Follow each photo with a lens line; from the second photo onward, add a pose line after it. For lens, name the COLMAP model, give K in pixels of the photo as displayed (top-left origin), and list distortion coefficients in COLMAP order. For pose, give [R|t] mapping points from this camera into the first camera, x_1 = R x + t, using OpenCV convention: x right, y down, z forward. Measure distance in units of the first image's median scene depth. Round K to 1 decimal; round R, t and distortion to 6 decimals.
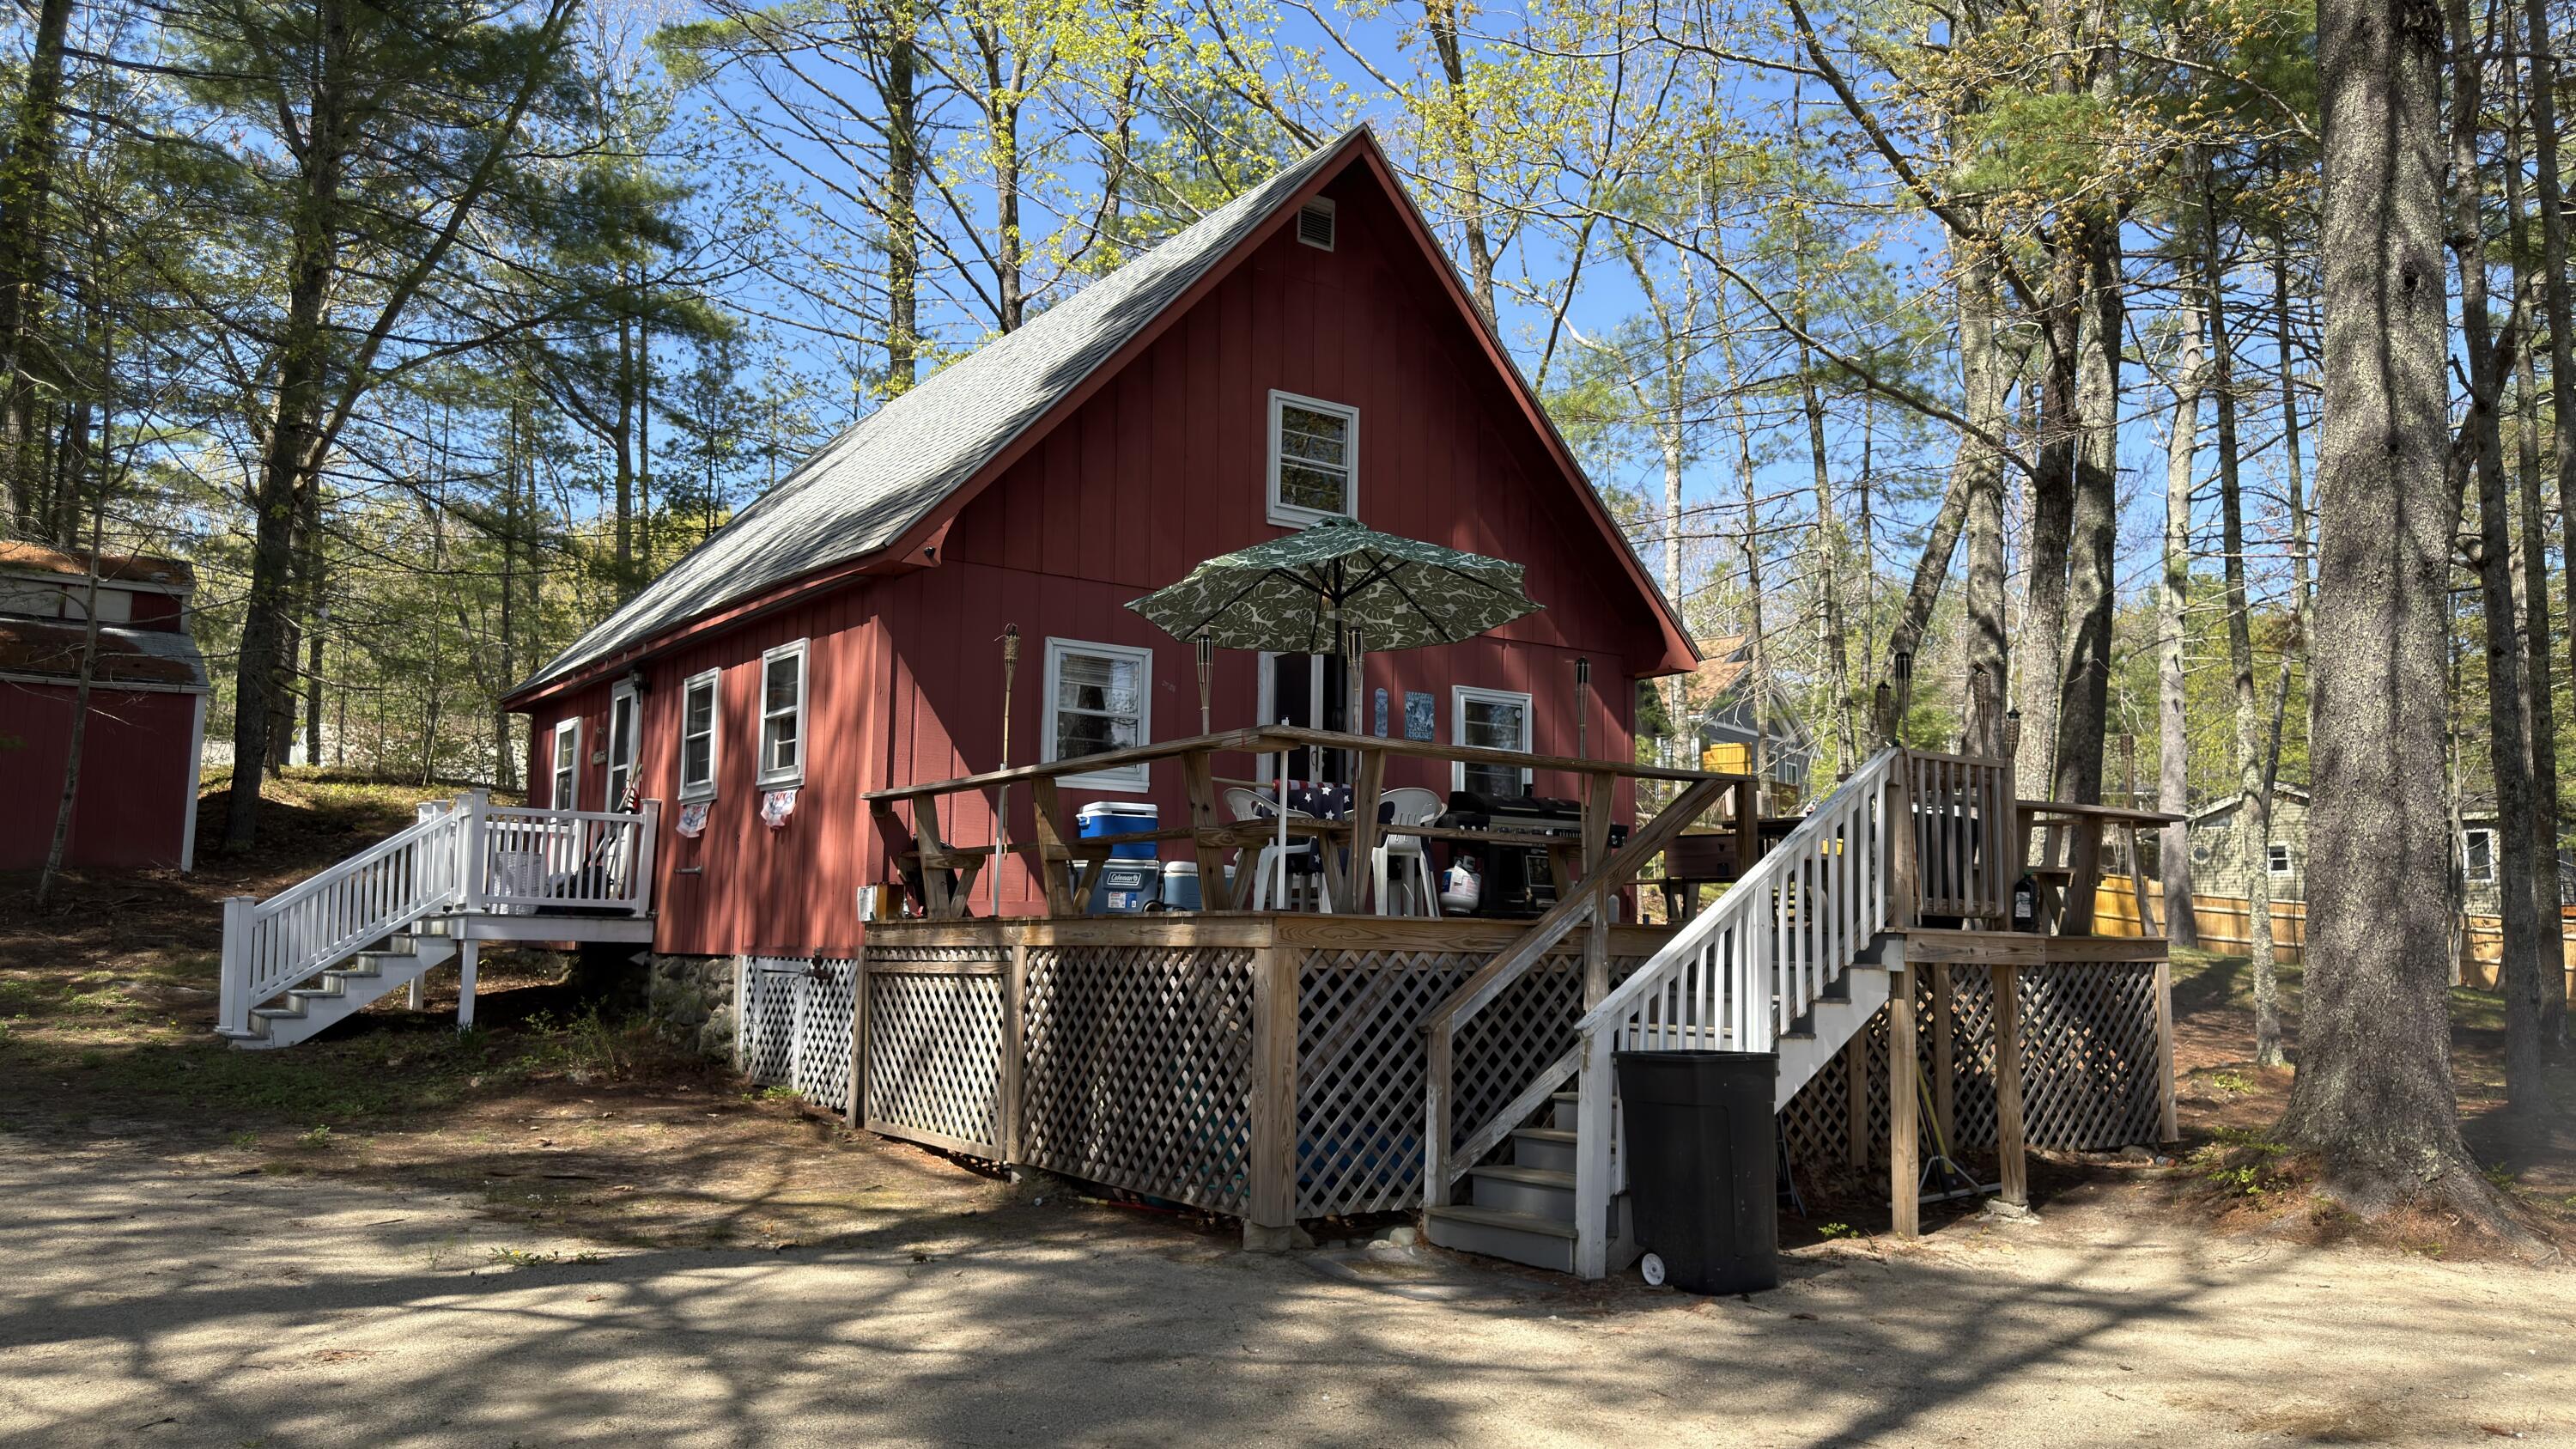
lens RADIAL K [[1799.3, 0, 1323.5], [0, 1799.3, 725.5], [0, 0, 1]] dist [0.074965, -0.068102]
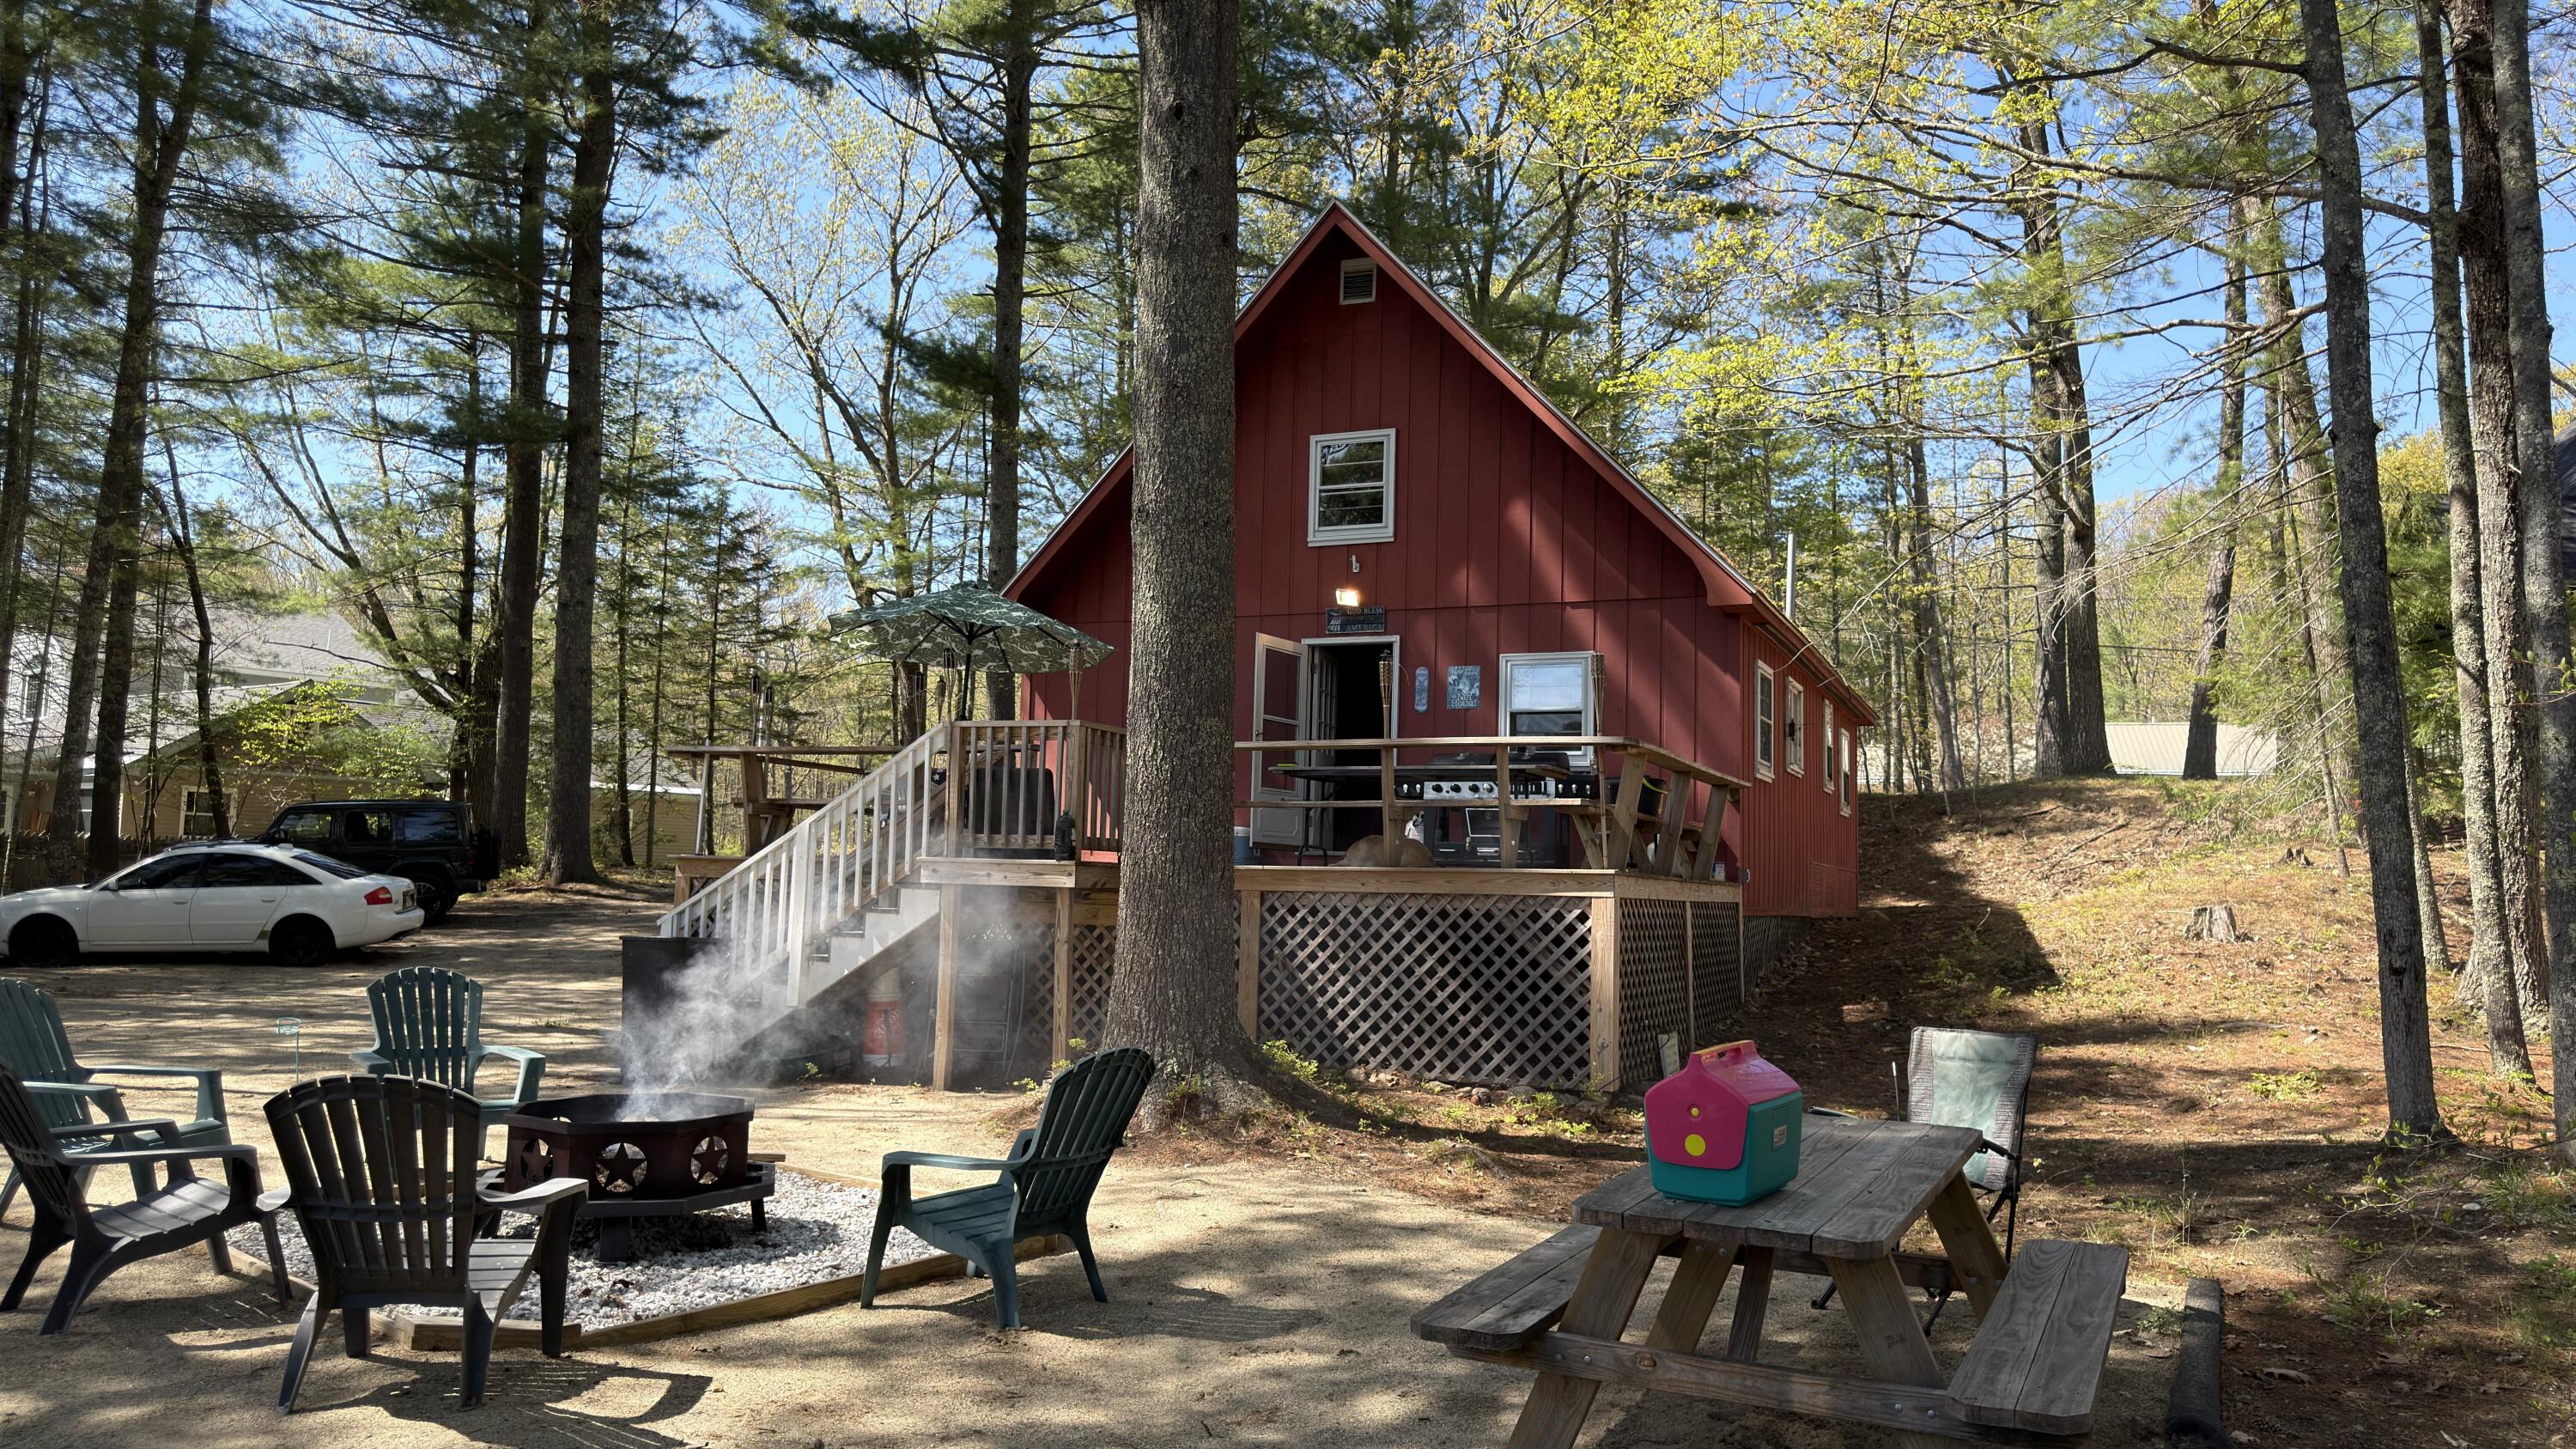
lens RADIAL K [[1831.0, 0, 1295.1], [0, 1831.0, 731.7], [0, 0, 1]] dist [0.058834, -0.075323]
pose [[0.522926, -0.079607, -0.848653, 0.997985], [0.085290, 0.995519, -0.040829, 0.061313], [0.848100, -0.051031, 0.527372, 0.329725]]
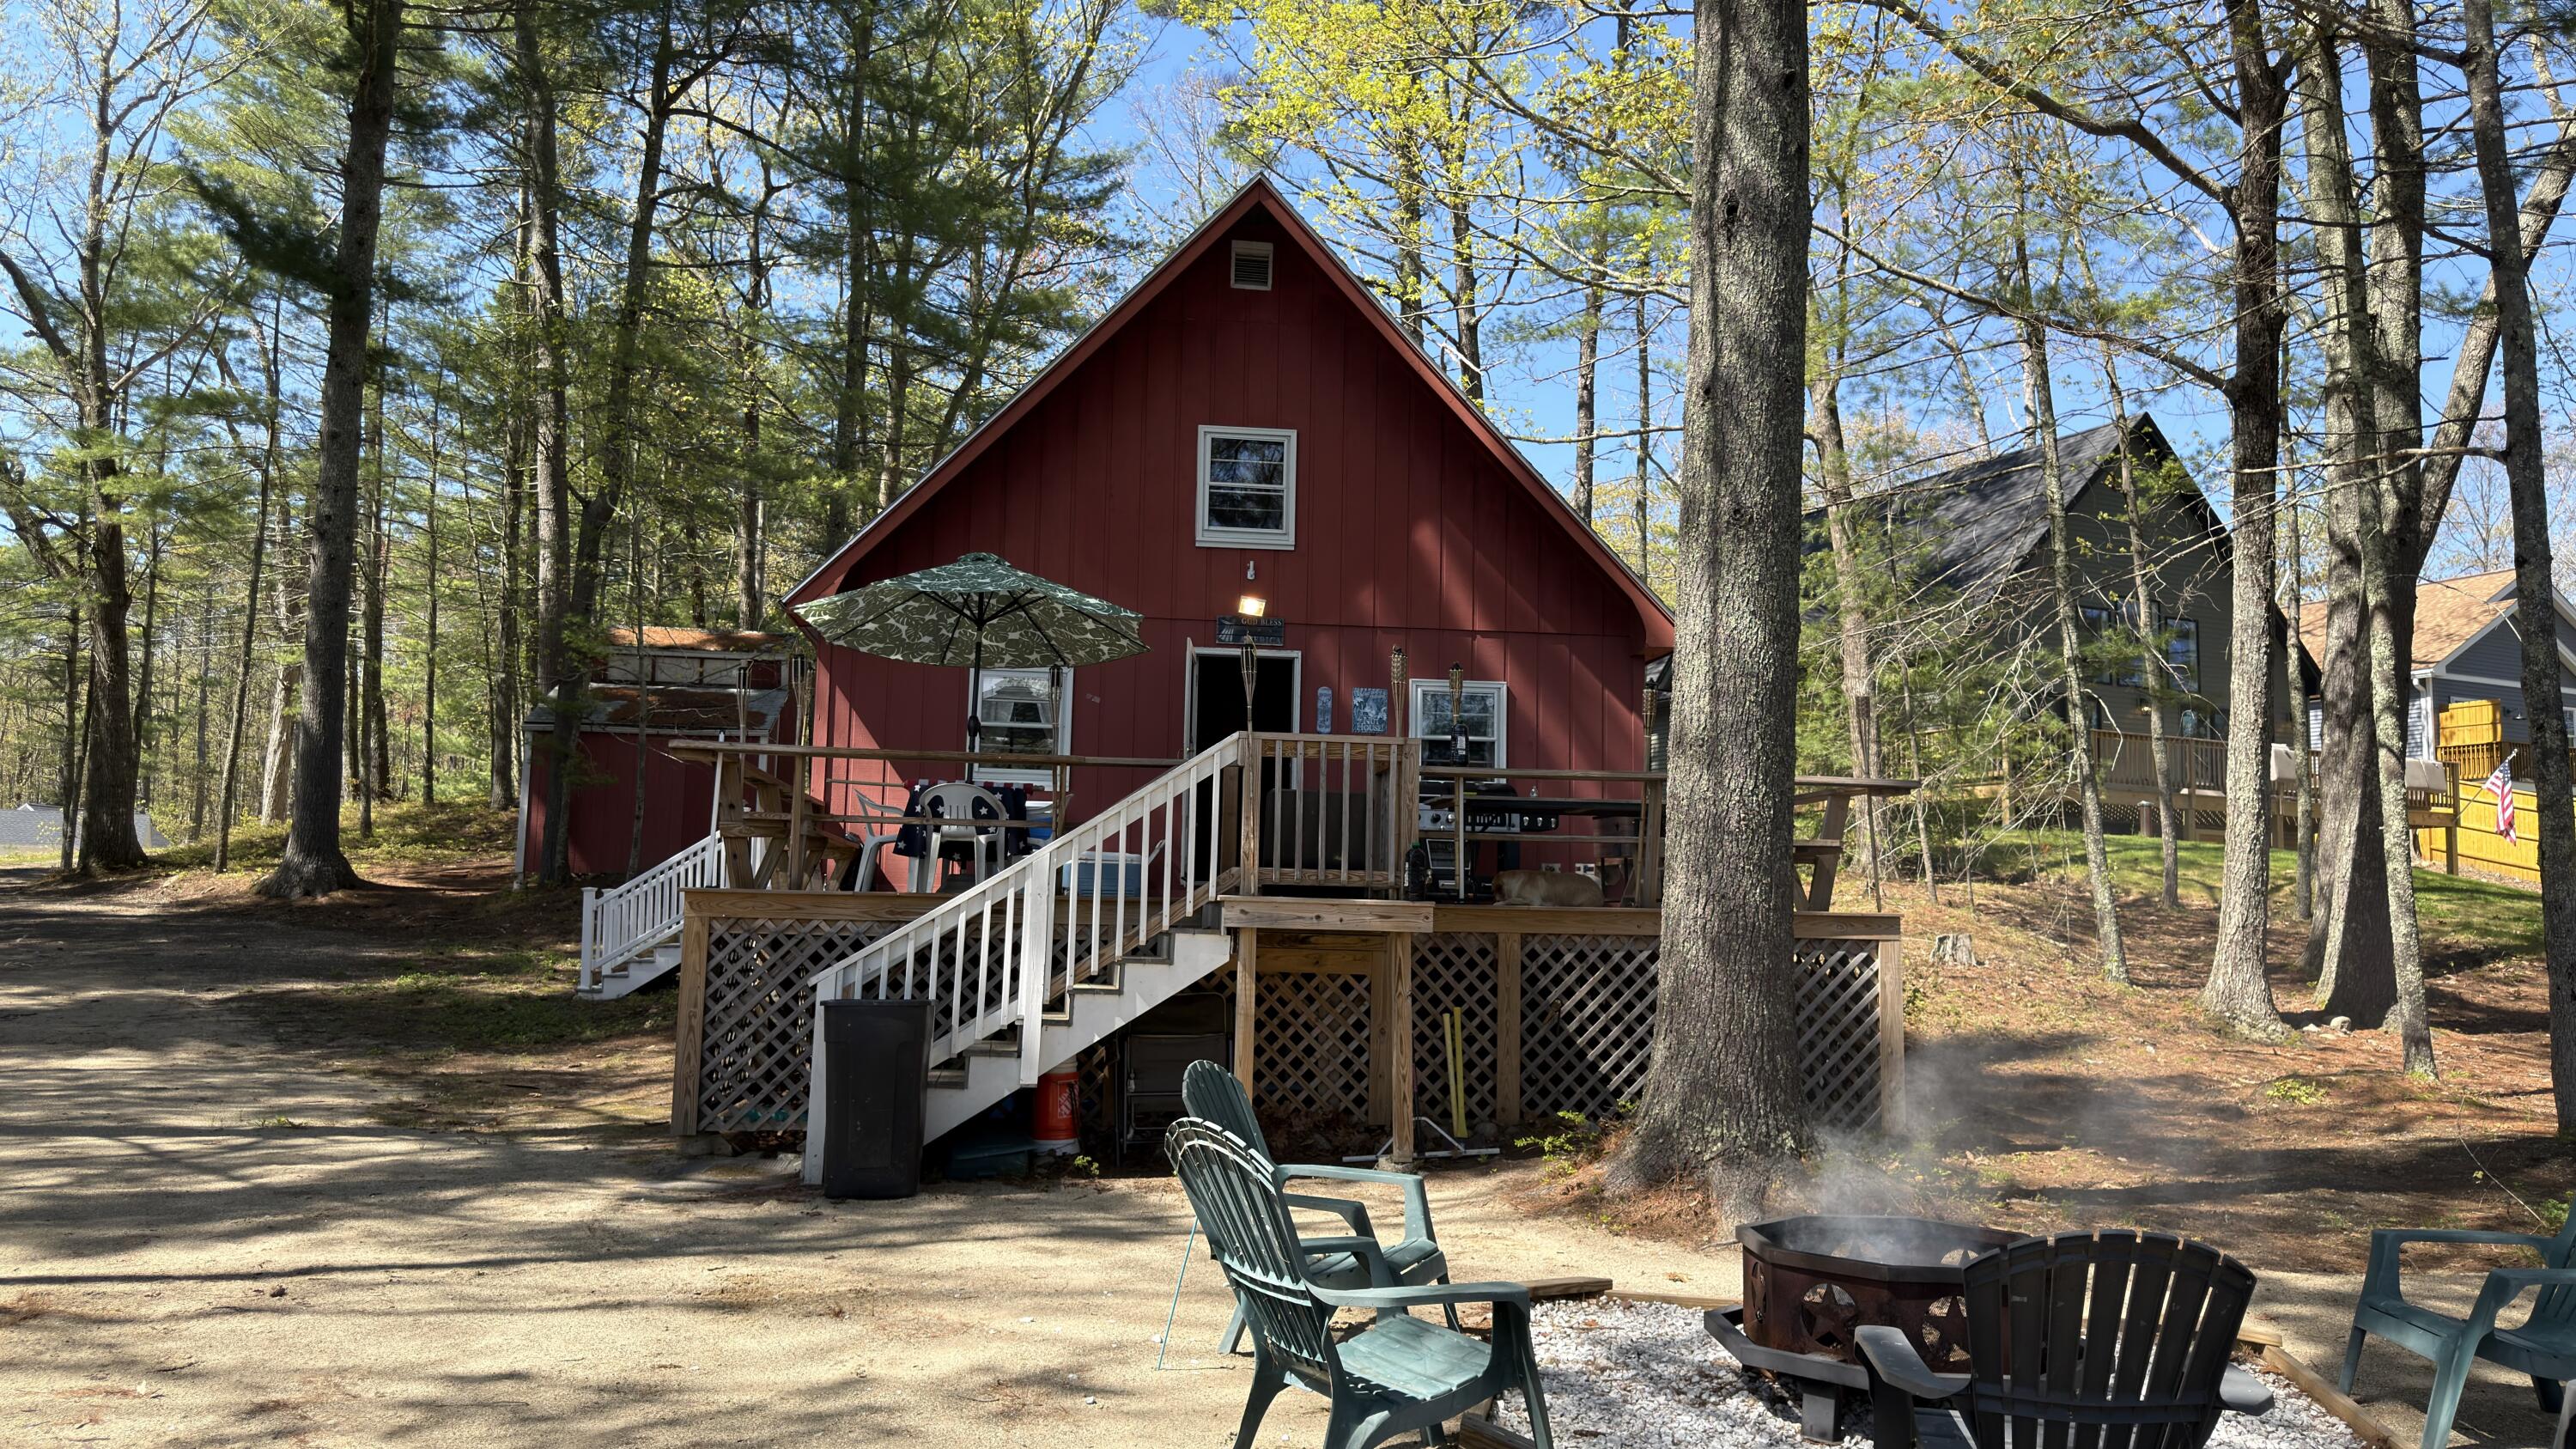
lens RADIAL K [[1831.0, 0, 1295.1], [0, 1831.0, 731.7], [0, 0, 1]] dist [0.058834, -0.075323]
pose [[0.877409, -0.049188, -0.477214, 0.551223], [0.049510, 0.998703, -0.011911, 0.017847], [0.477181, -0.013176, 0.878706, 0.035861]]
